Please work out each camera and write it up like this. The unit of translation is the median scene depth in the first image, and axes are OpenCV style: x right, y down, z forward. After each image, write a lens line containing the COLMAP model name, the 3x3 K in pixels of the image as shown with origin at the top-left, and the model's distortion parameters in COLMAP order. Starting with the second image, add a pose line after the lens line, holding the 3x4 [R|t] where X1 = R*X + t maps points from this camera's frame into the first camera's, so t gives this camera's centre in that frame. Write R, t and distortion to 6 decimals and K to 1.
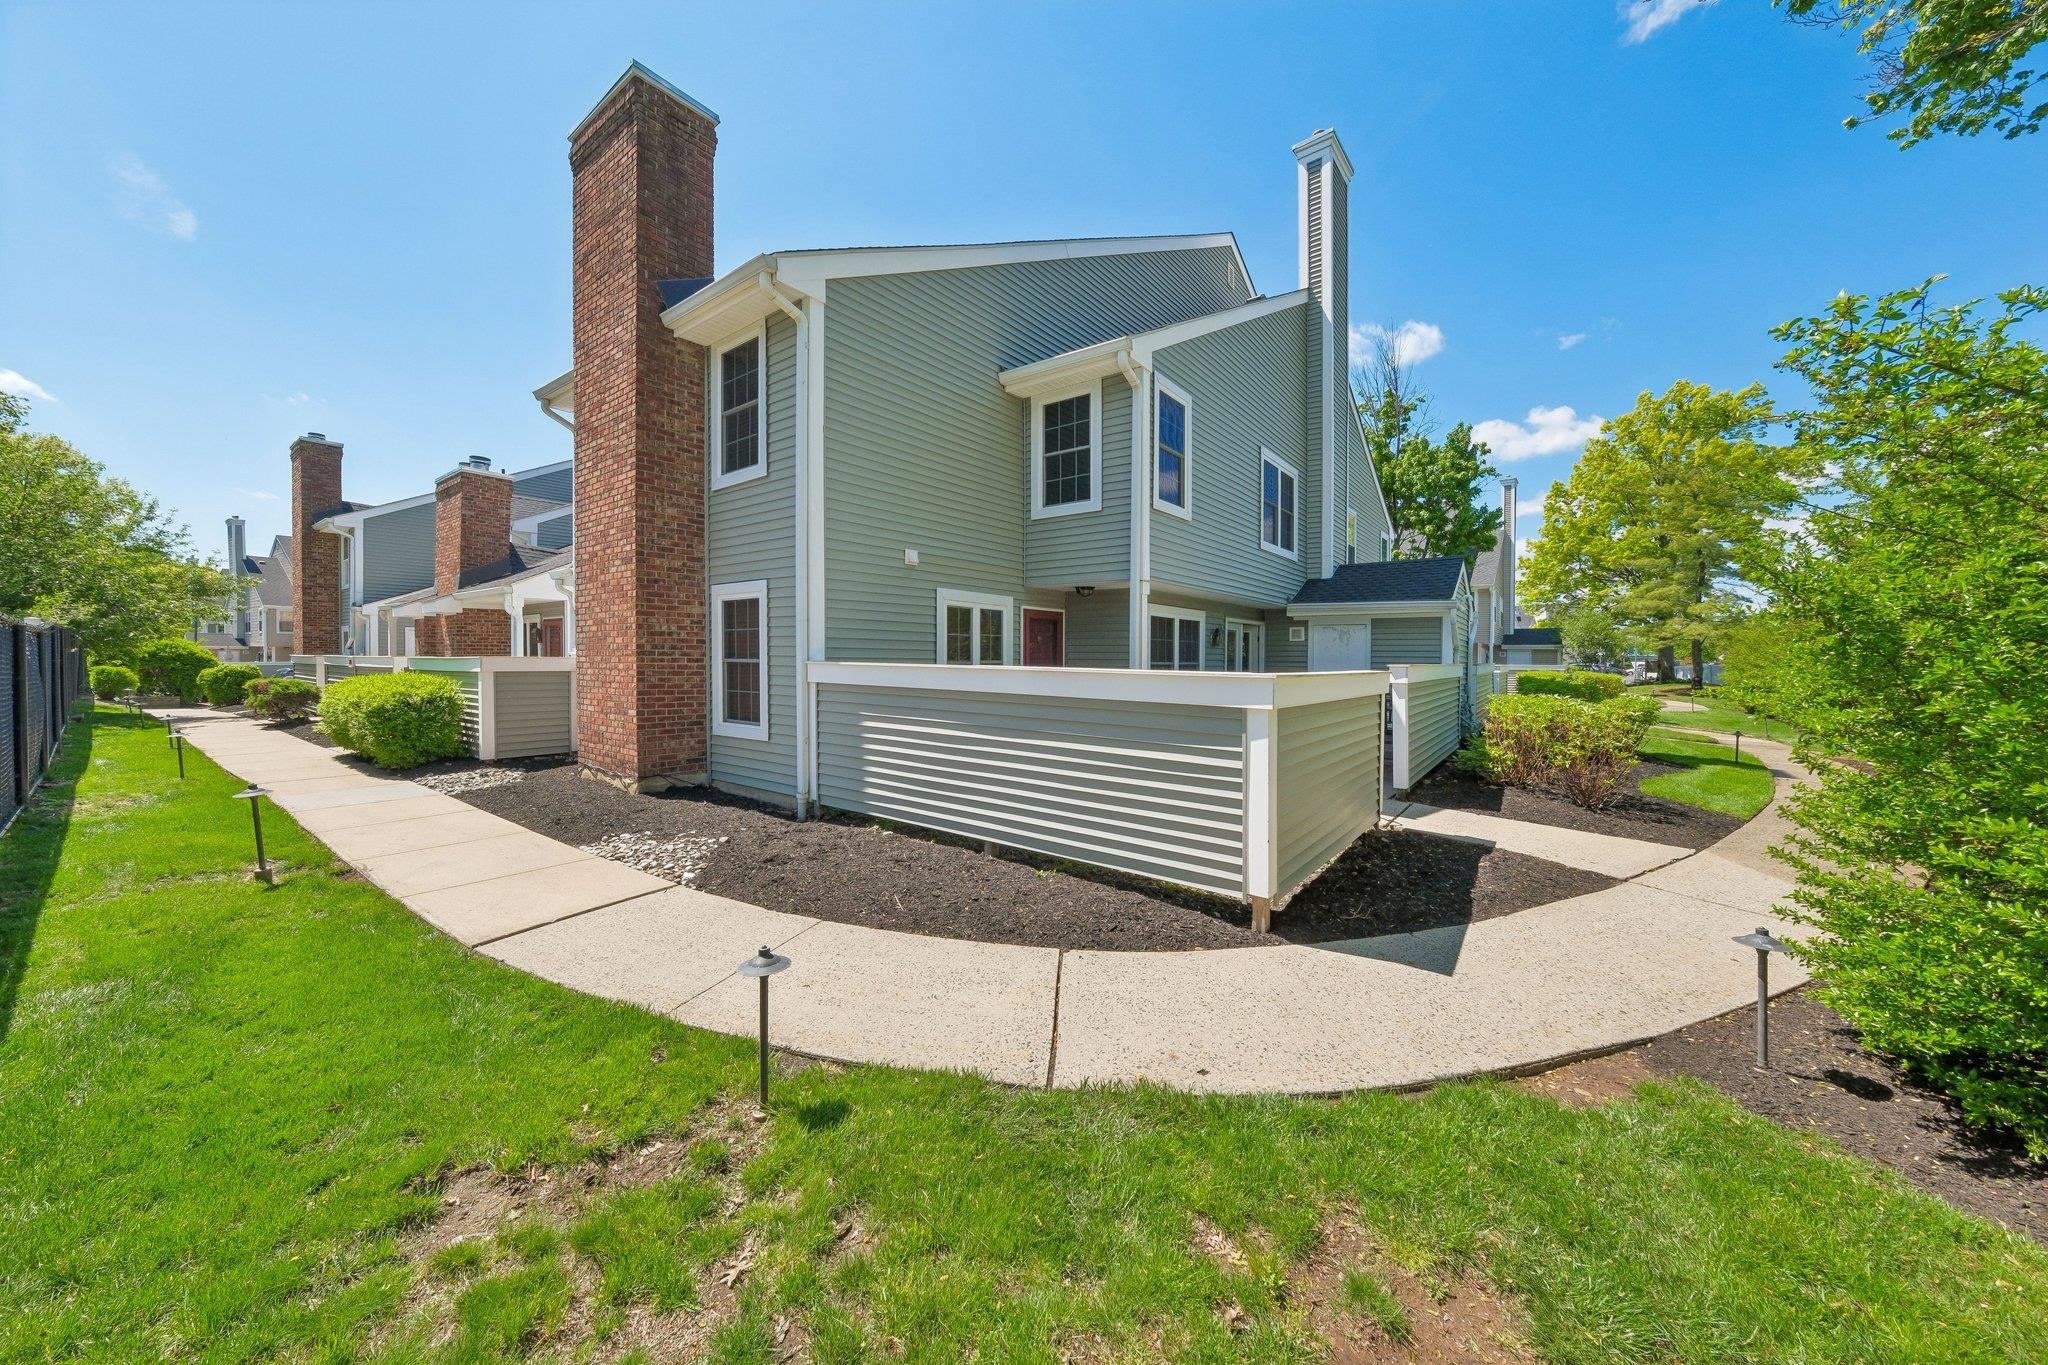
lens RADIAL K [[700.6, 0, 1020.1], [0, 700.6, 679.4], [0, 0, 1]] dist [-0.007909, 0.006186]
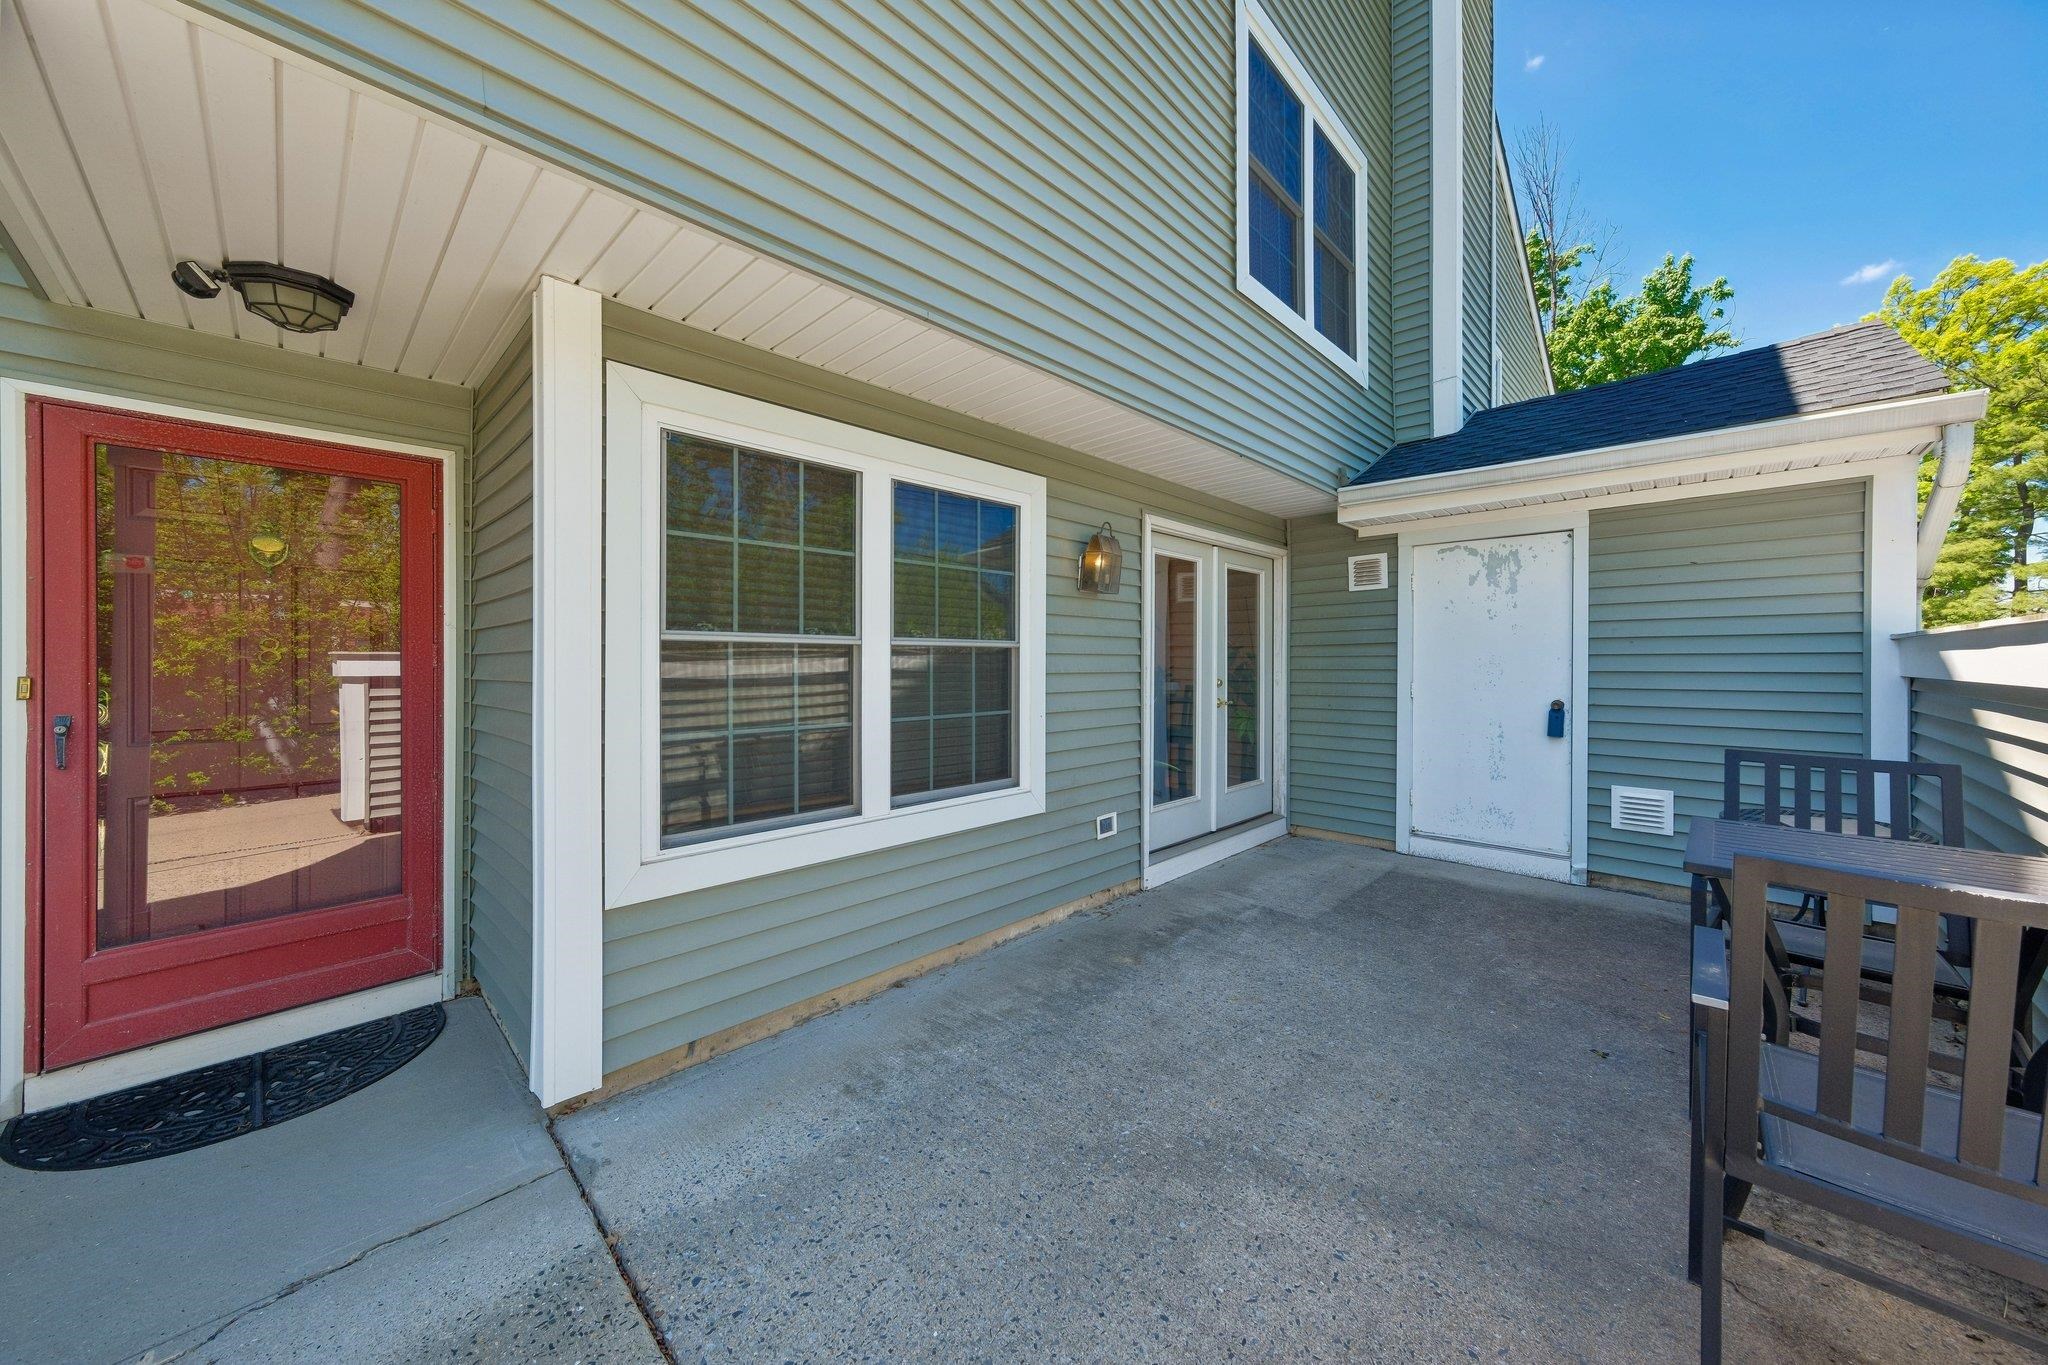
lens RADIAL K [[723.4, 0, 1022.9], [0, 723.4, 663.9], [0, 0, 1]] dist [-0.007645, 0.007292]
pose [[0.994355, -0.002763, -0.106064, 0.248895], [0.000946, 0.999852, -0.017176, -0.006747], [0.106096, 0.016978, 0.994211, 0.584101]]
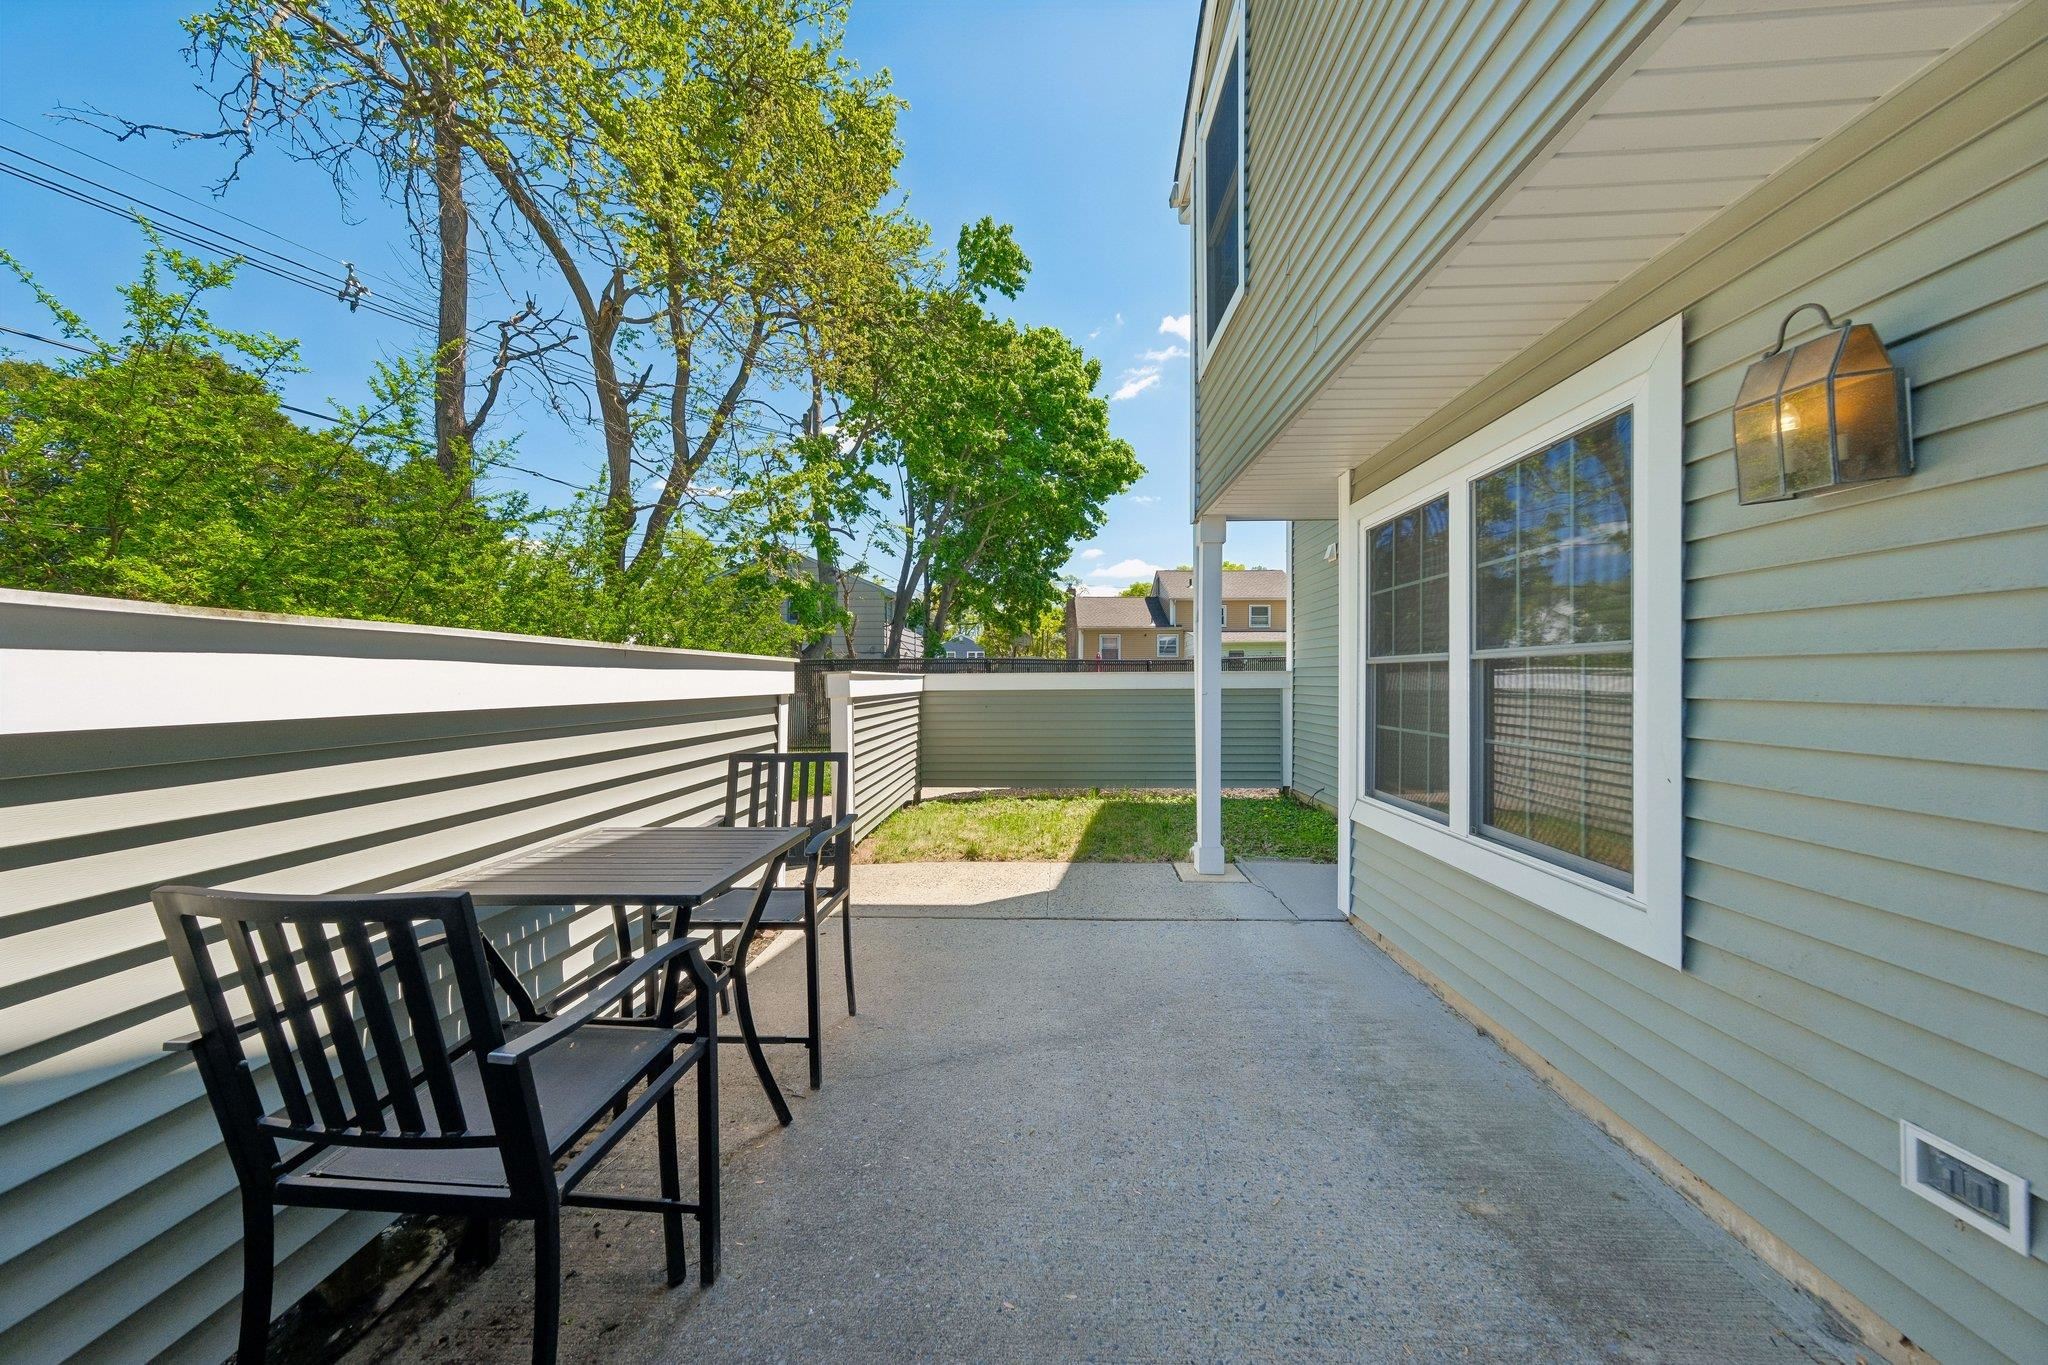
lens RADIAL K [[696.5, 0, 1019.4], [0, 696.5, 681.9], [0, 0, 1]] dist [-0.001374, 0.003964]
pose [[-0.812411, -0.001211, -0.583083, 0.414085], [-0.014892, 0.999715, 0.018672, -0.011824], [0.582895, 0.023853, -0.812198, 0.899336]]
